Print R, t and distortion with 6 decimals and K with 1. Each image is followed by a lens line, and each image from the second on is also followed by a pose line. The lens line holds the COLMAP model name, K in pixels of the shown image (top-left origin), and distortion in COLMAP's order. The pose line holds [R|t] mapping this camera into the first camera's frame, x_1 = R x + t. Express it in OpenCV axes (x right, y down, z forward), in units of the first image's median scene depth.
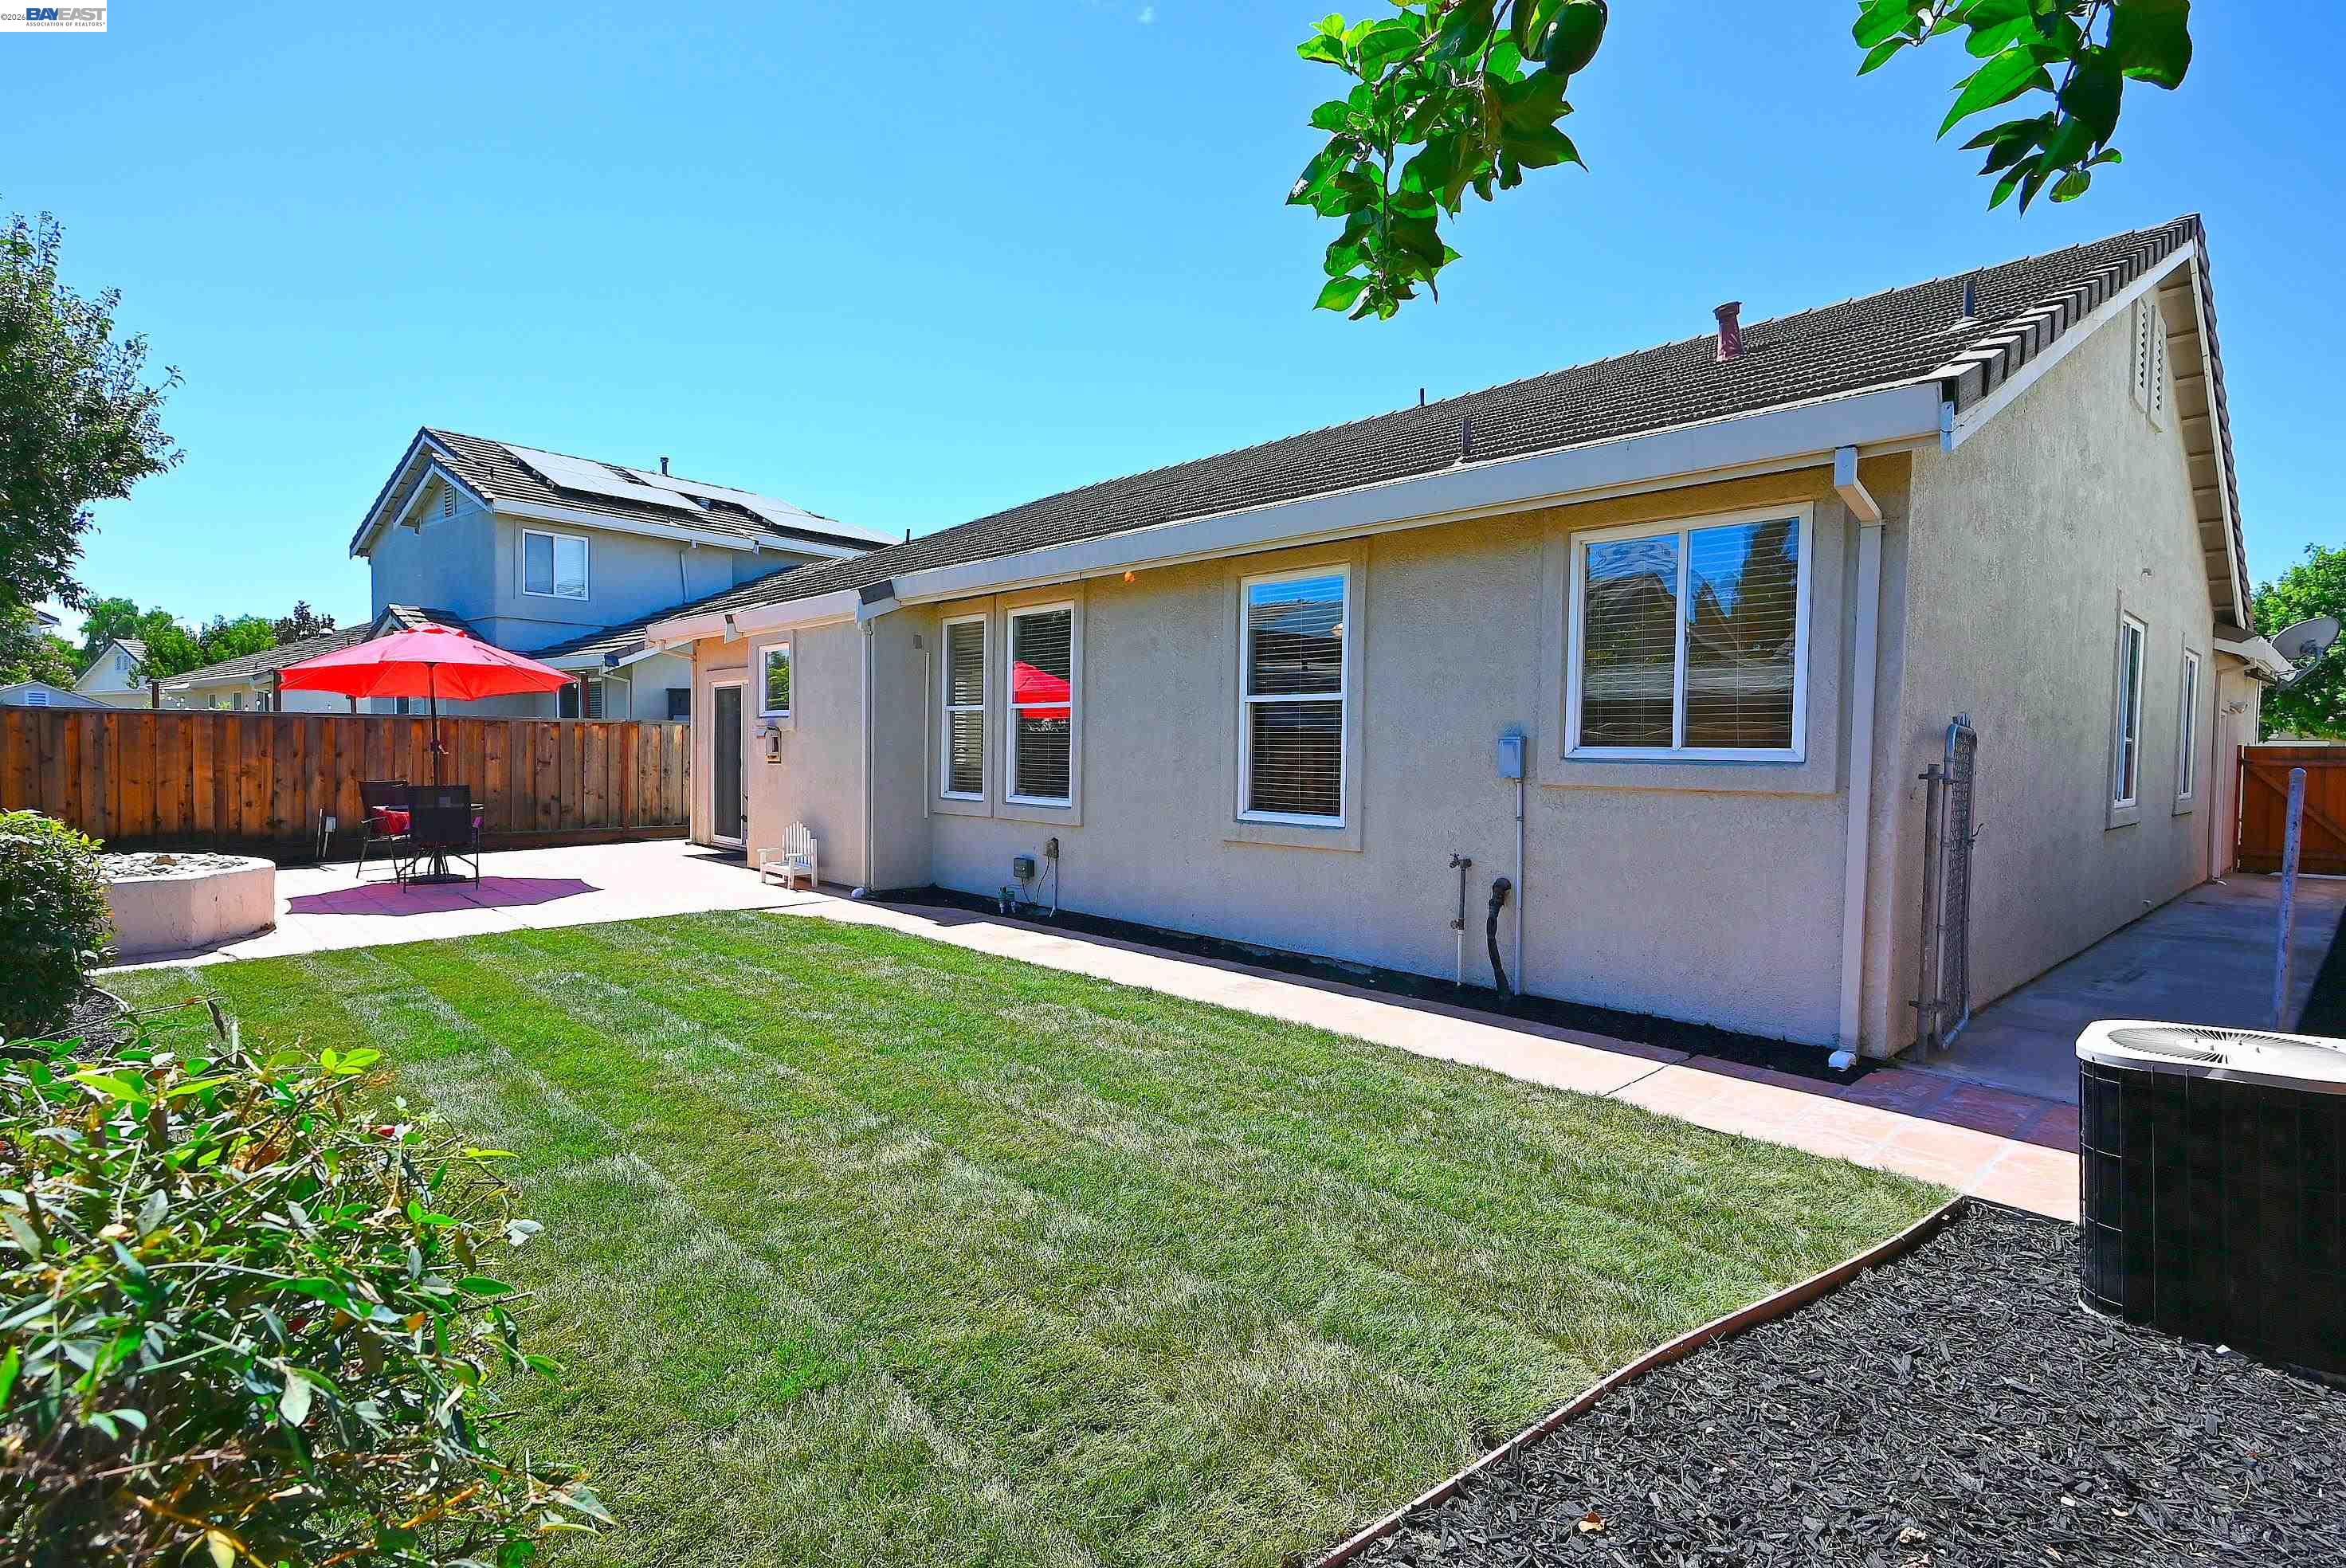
lens RADIAL K [[1156.4, 0, 1167.4], [0, 1156.4, 785.2], [0, 0, 1]] dist [-0.001210, 0.000519]
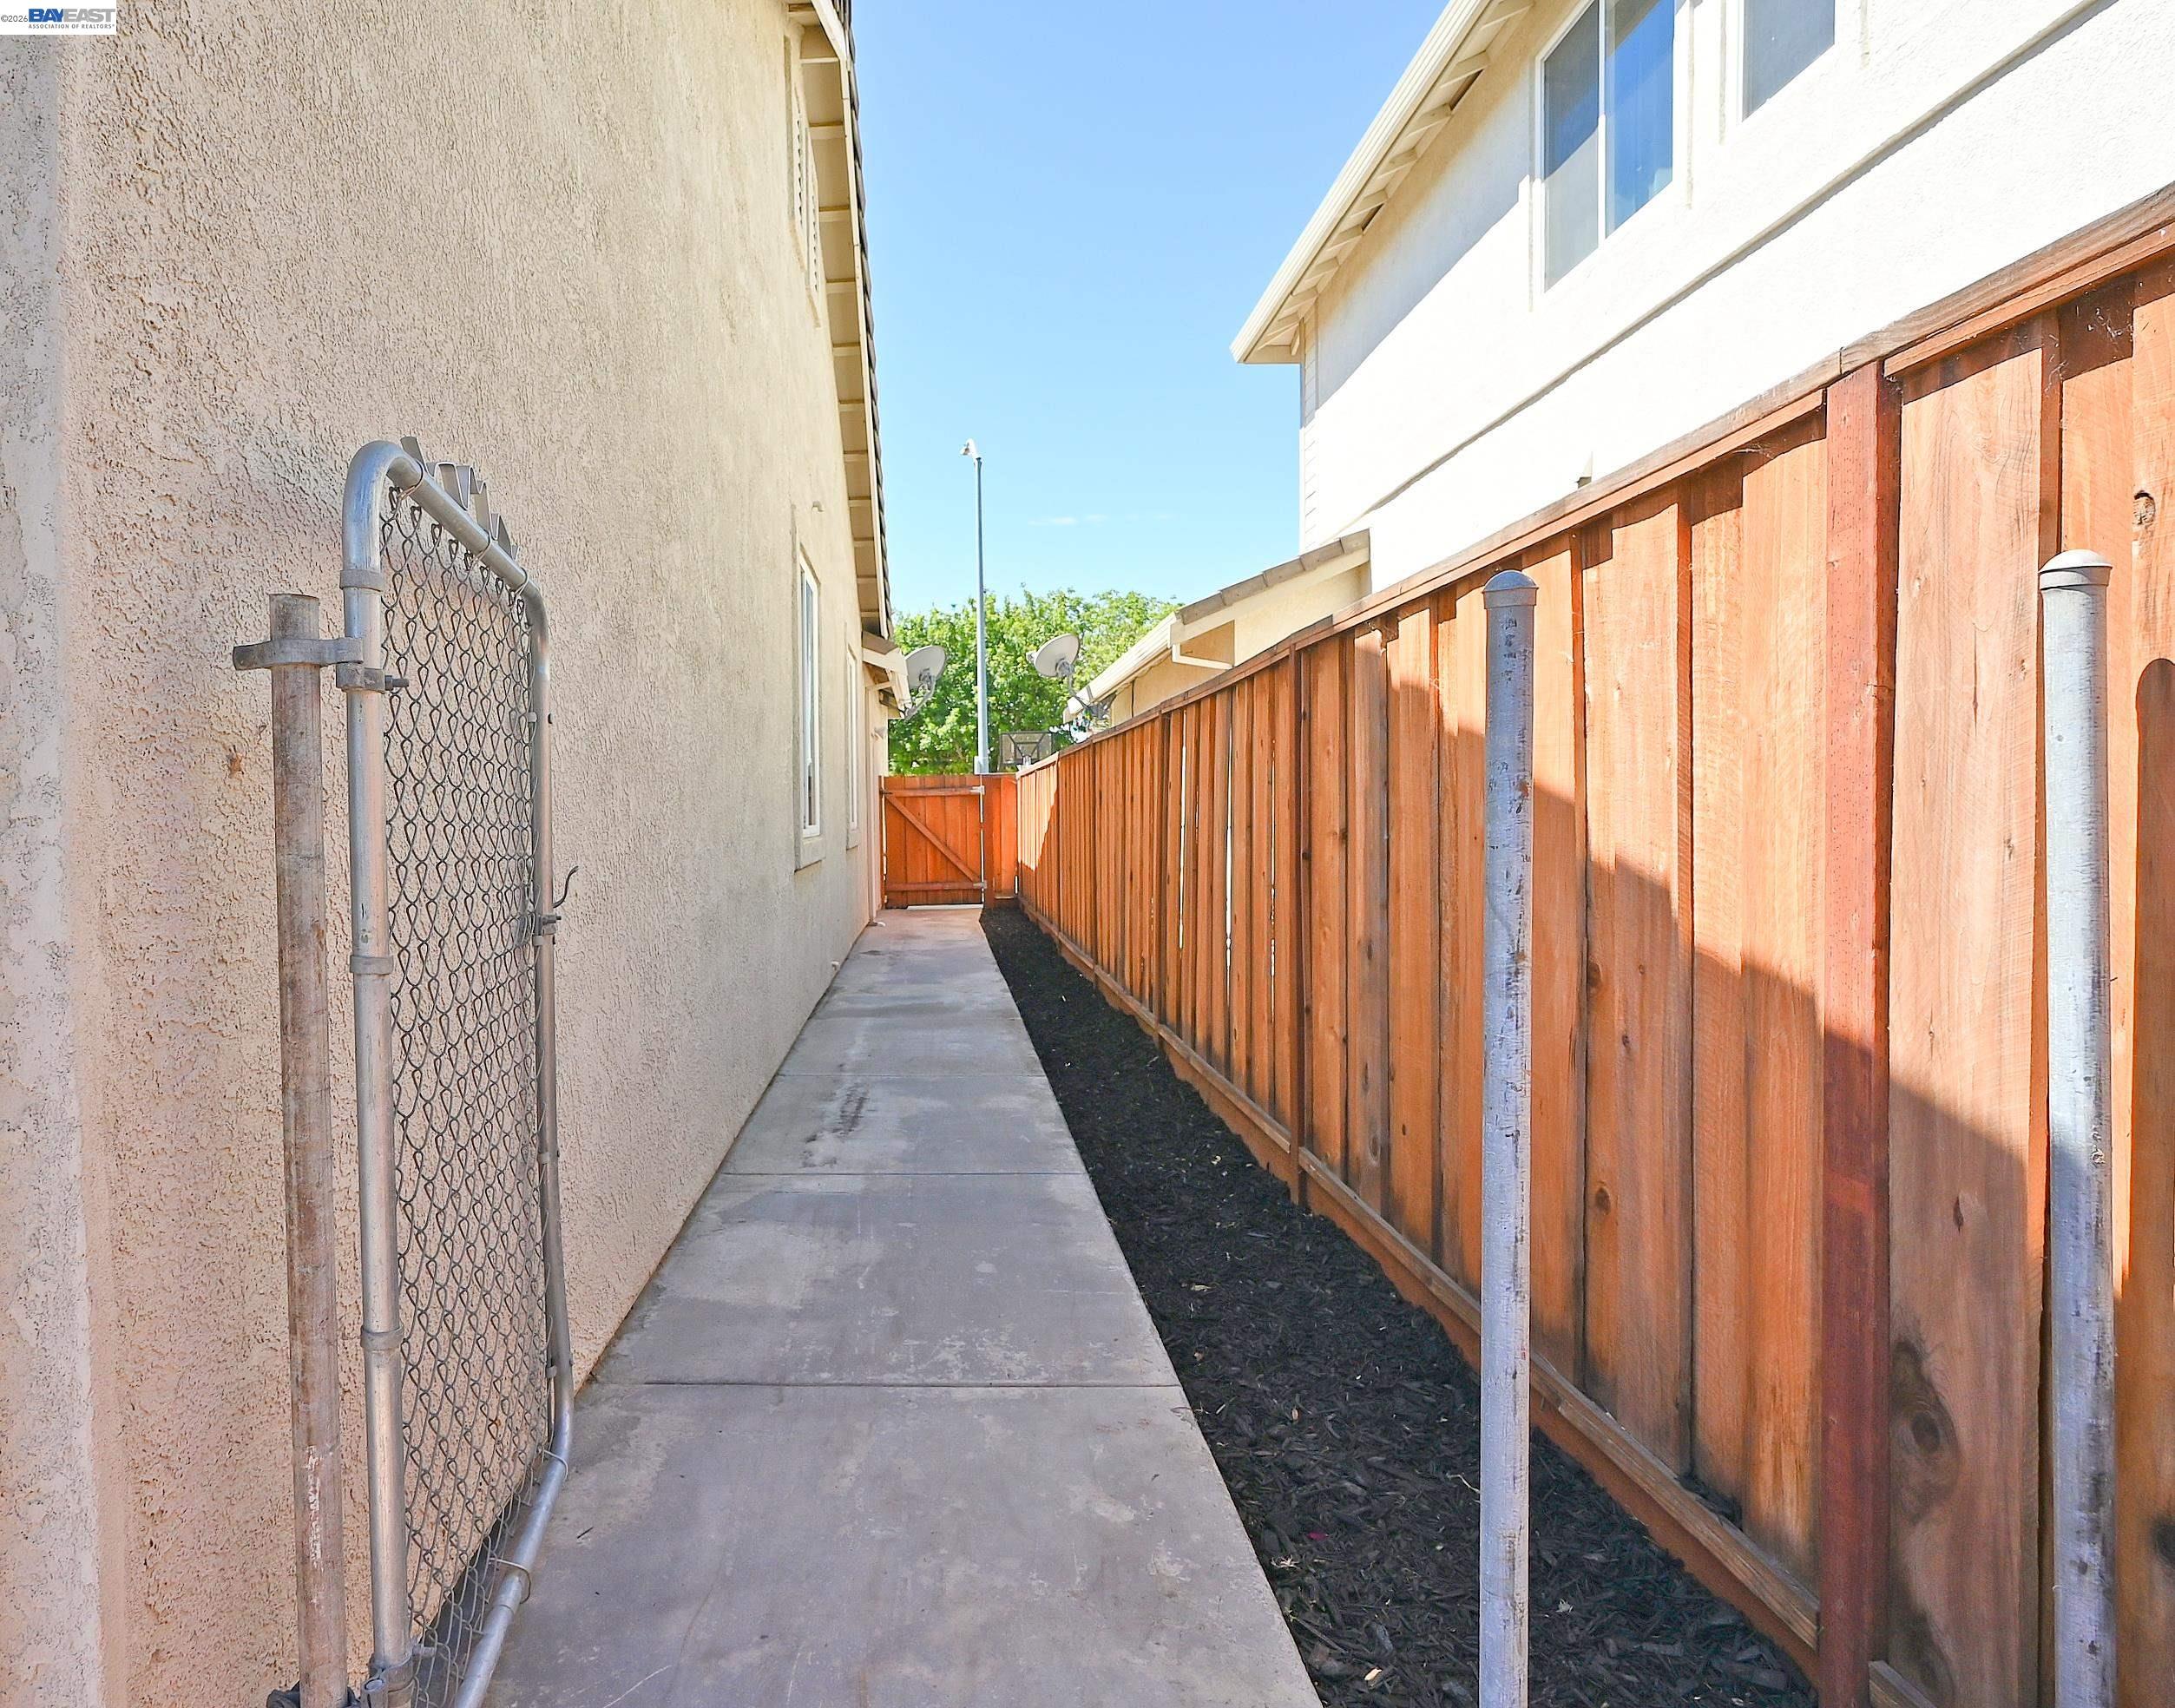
lens RADIAL K [[1254.4, 0, 1087.5], [0, 1254.4, 854.0], [0, 0, 1]] dist [0.002173, 0.000328]
pose [[0.585970, -0.043810, 0.809148, 0.312912], [0.037620, 0.998932, 0.026842, 0.015274], [-0.809459, 0.014711, 0.586992, 0.419334]]
